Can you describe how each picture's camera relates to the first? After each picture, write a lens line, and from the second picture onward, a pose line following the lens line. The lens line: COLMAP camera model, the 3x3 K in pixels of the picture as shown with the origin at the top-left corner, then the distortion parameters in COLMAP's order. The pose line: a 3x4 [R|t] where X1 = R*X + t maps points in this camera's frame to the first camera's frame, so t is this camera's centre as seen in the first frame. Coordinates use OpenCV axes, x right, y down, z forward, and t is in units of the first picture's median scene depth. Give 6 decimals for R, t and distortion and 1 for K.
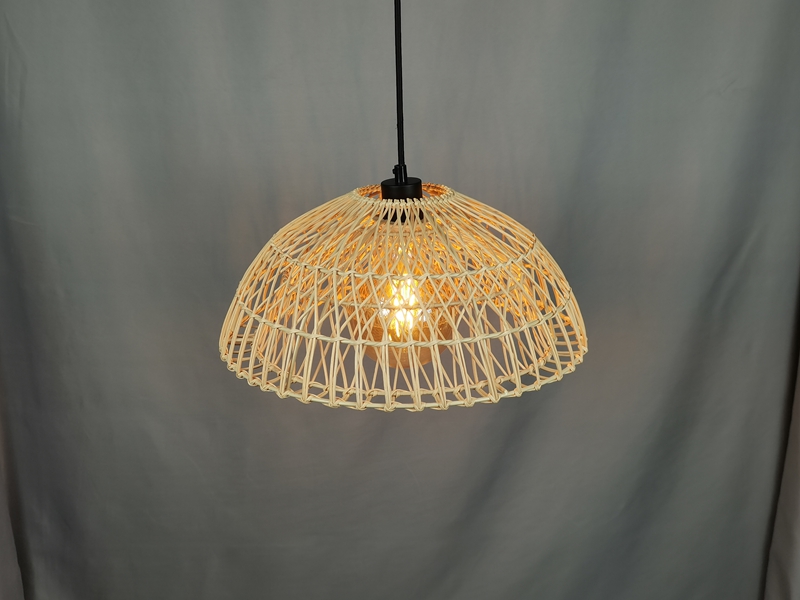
lens RADIAL K [[925.0, 0, 414.2], [0, 925.0, 321.0], [0, 0, 1]] dist [0.010437, 0.000000]
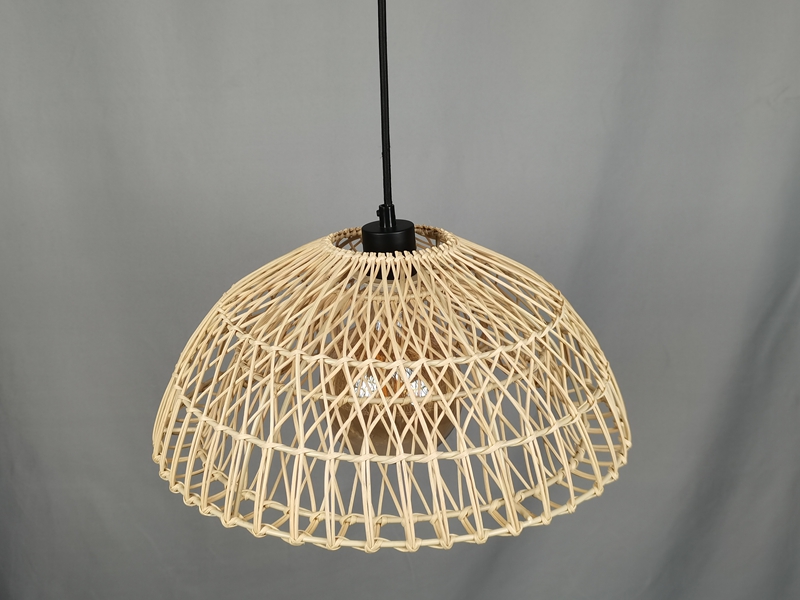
lens RADIAL K [[925.0, 0, 403.6], [0, 925.0, 301.9], [0, 0, 1]] dist [0.010437, 0.000000]
pose [[0.999994, -0.003359, -0.001073, -0.000375], [0.003342, 0.999869, -0.015816, -0.079991], [0.001126, 0.015812, 0.999874, 0.245804]]
